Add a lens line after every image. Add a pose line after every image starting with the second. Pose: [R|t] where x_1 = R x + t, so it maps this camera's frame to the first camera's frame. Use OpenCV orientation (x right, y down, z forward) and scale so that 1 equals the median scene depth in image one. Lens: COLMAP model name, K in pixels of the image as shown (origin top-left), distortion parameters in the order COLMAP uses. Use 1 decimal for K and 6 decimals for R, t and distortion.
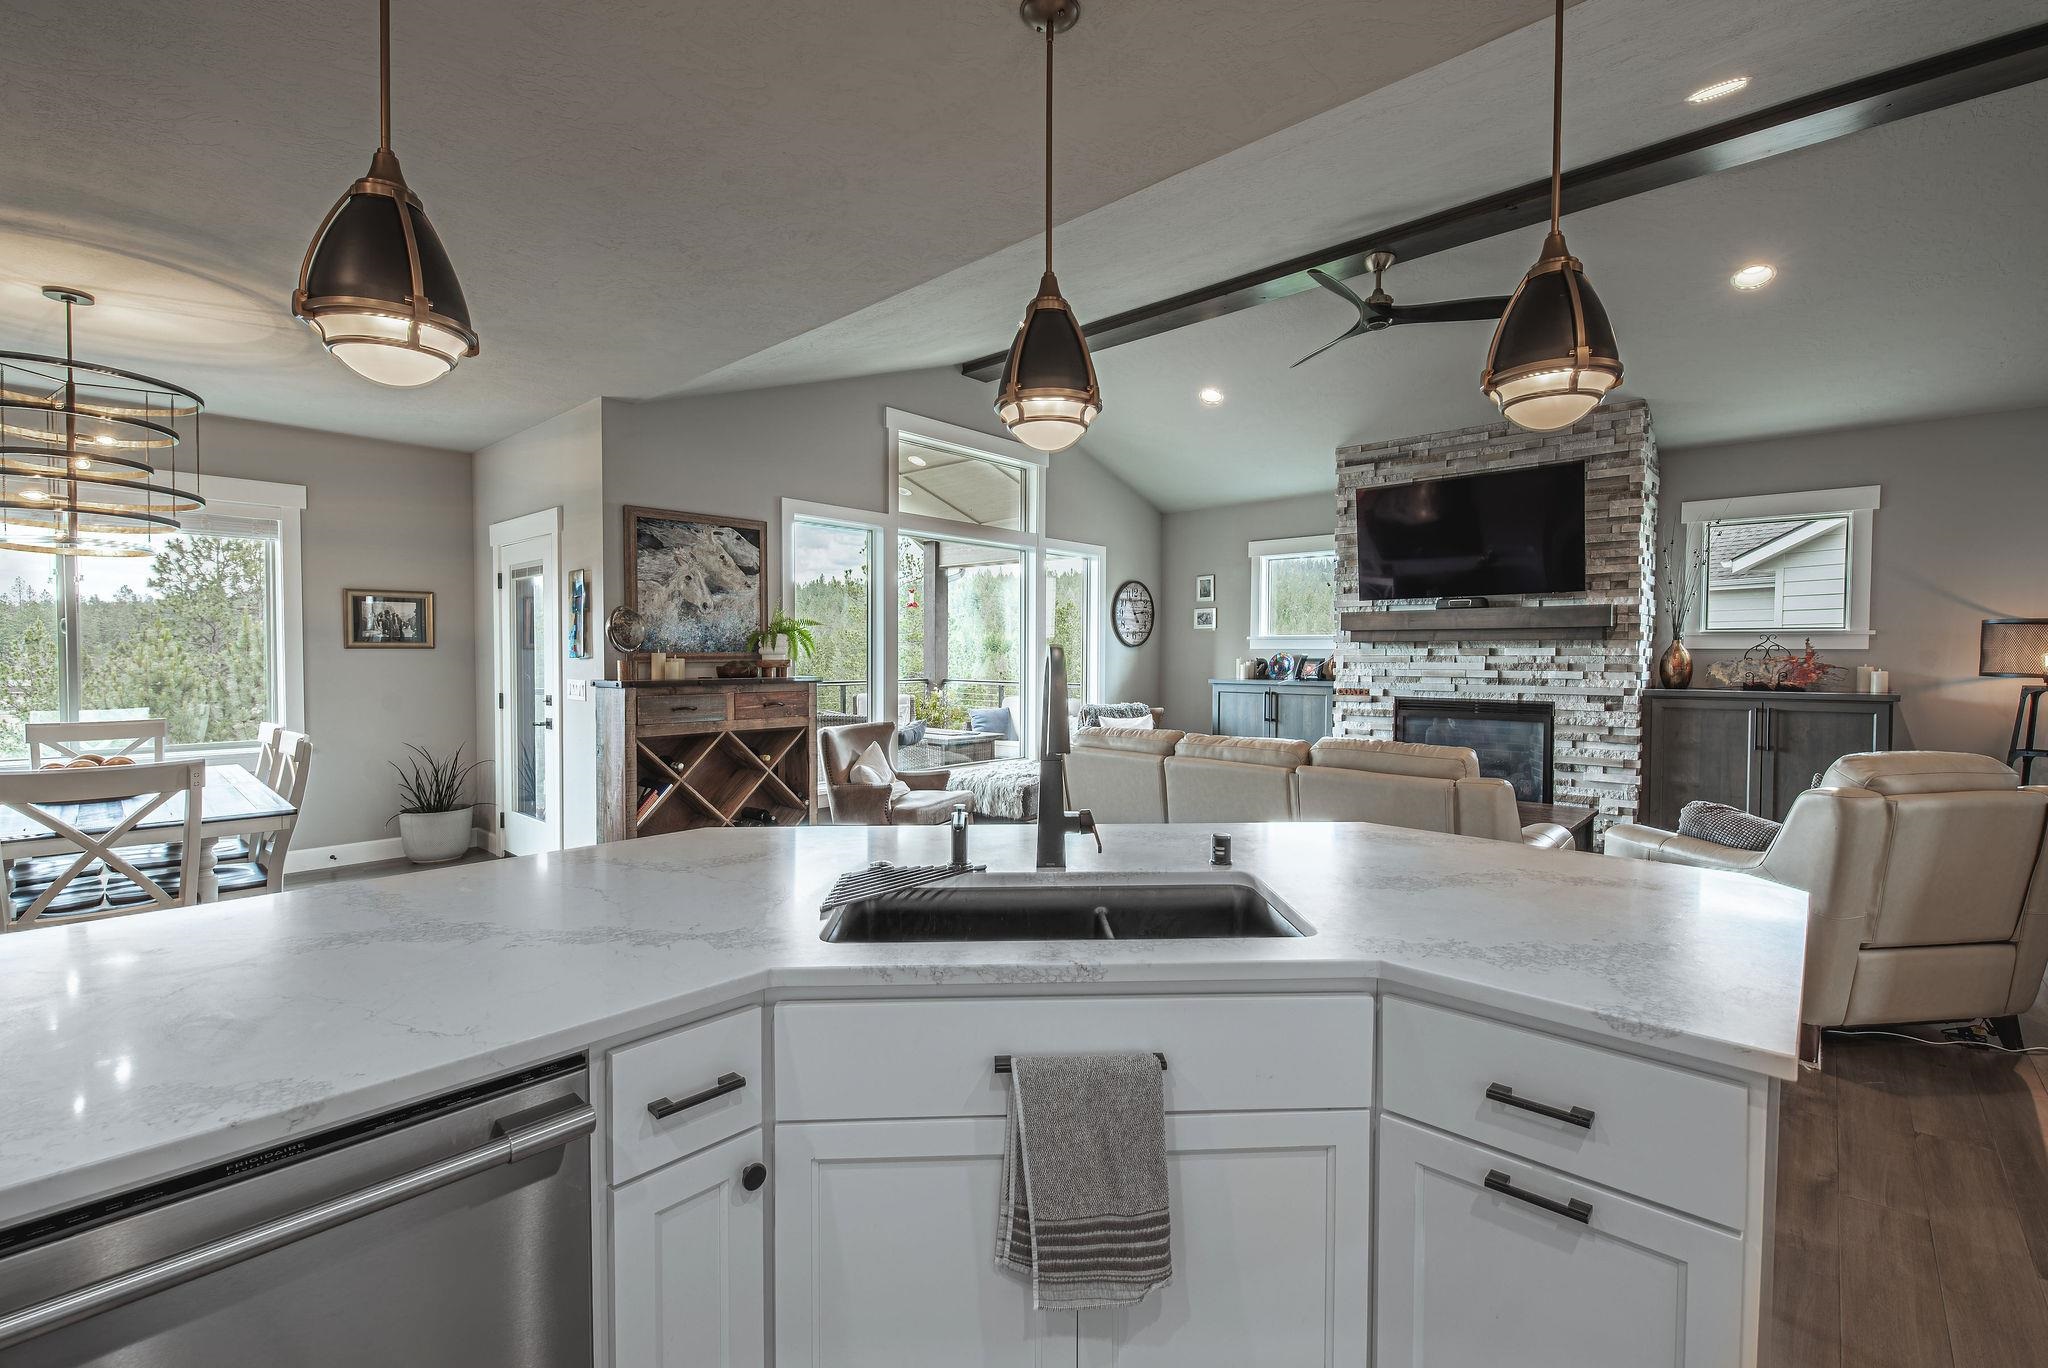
lens RADIAL K [[879.0, 0, 1038.0], [0, 879.0, 679.7], [0, 0, 1]] dist [-0.000649, -0.000776]
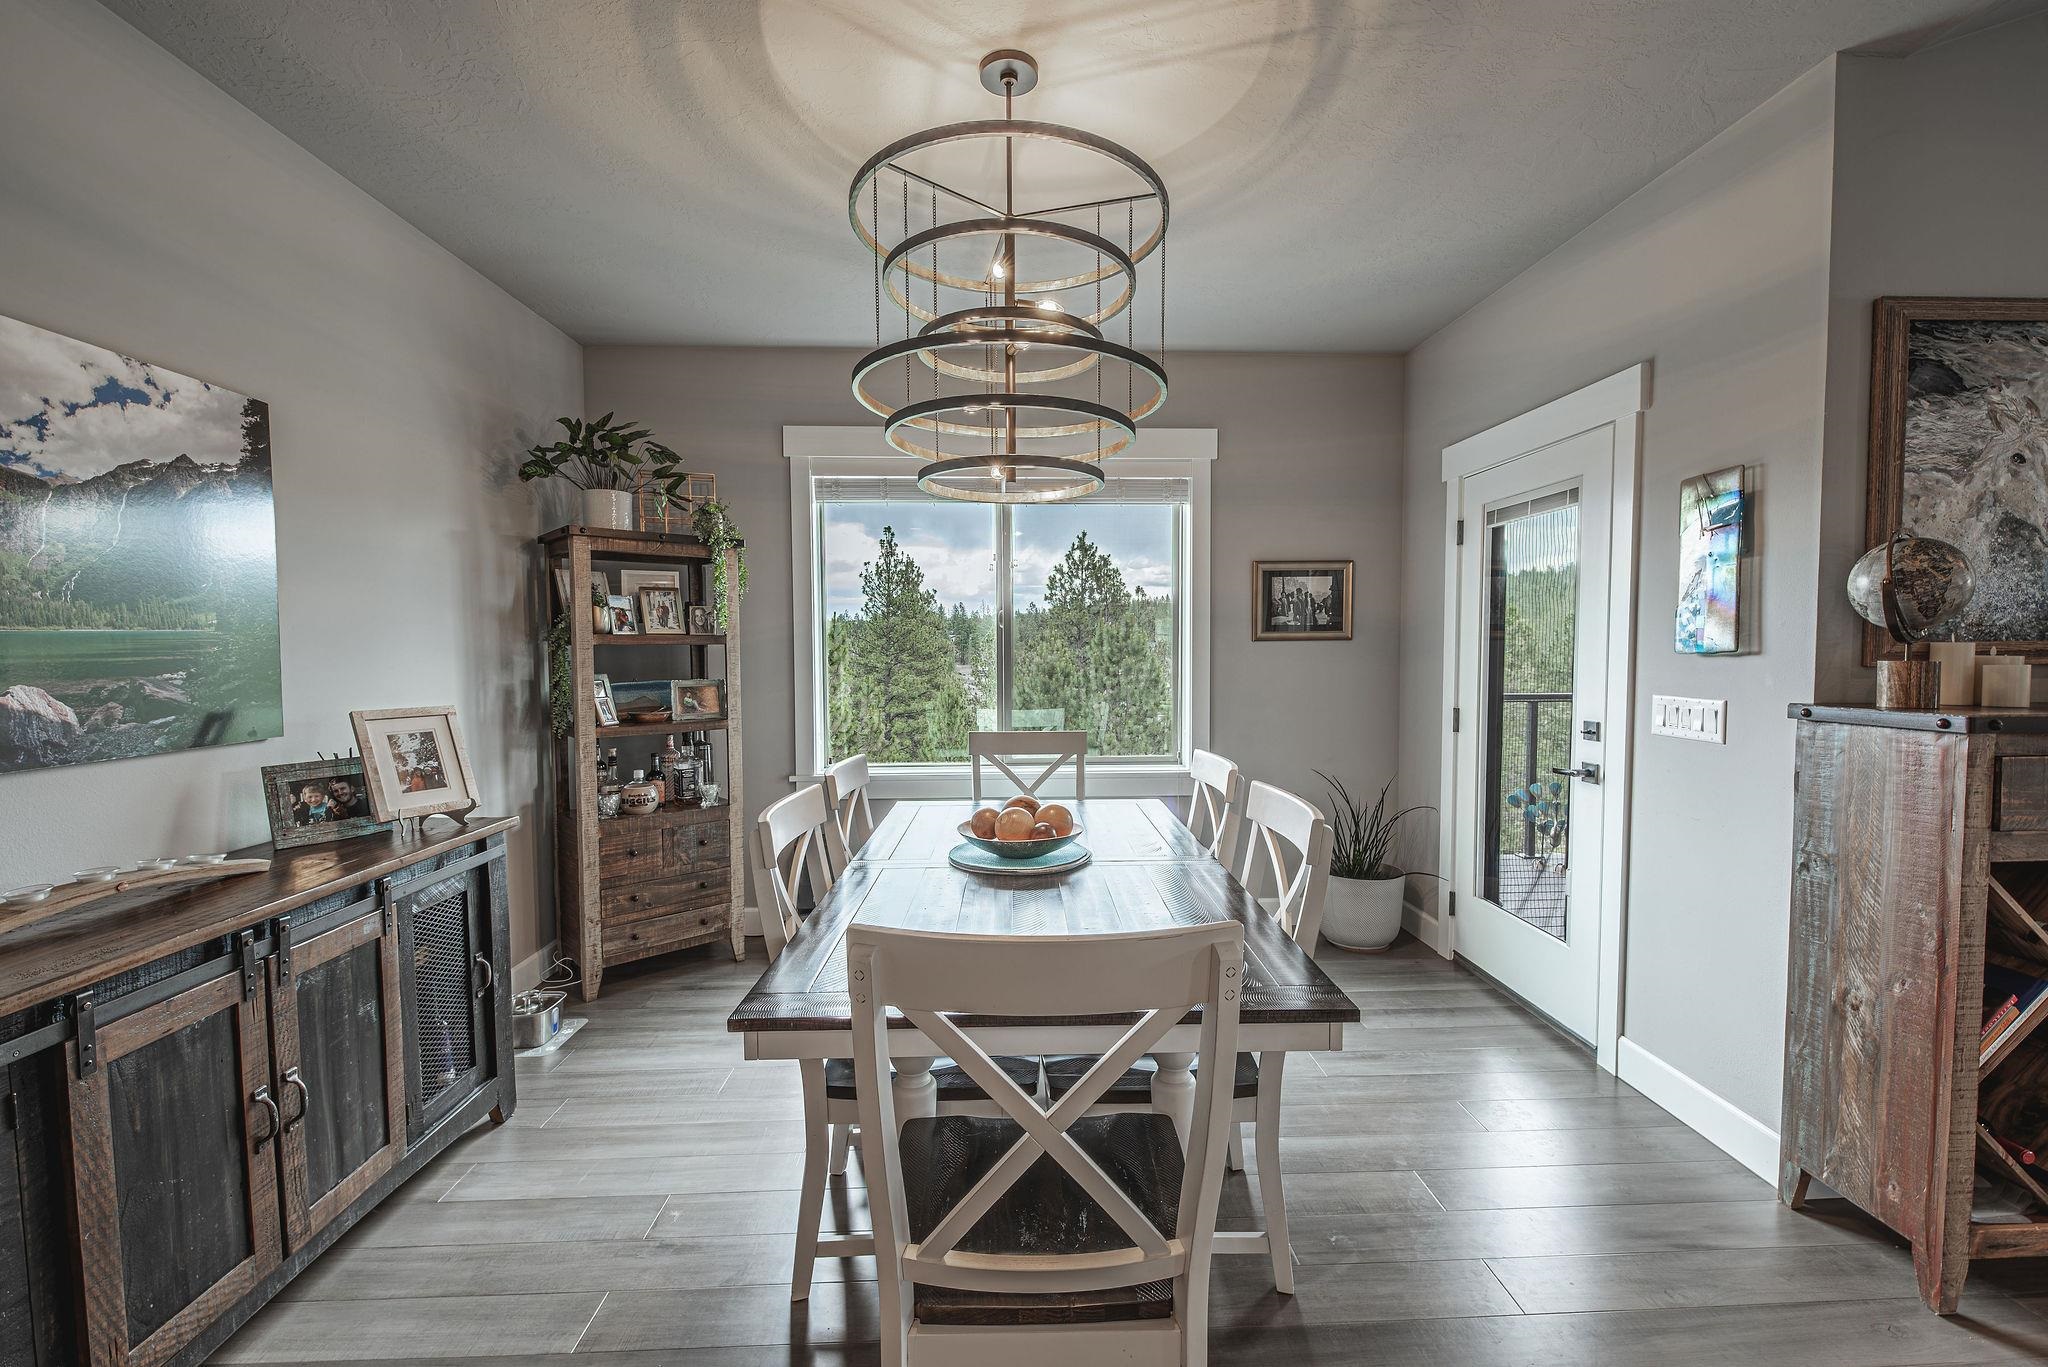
lens RADIAL K [[872.1, 0, 1039.1], [0, 872.1, 689.2], [0, 0, 1]] dist [0.009364, -0.007175]
pose [[0.699649, 0.028230, -0.713929, -0.409537], [-0.014557, 0.999575, 0.025259, -0.011306], [0.714338, -0.007279, 0.699763, 0.372680]]
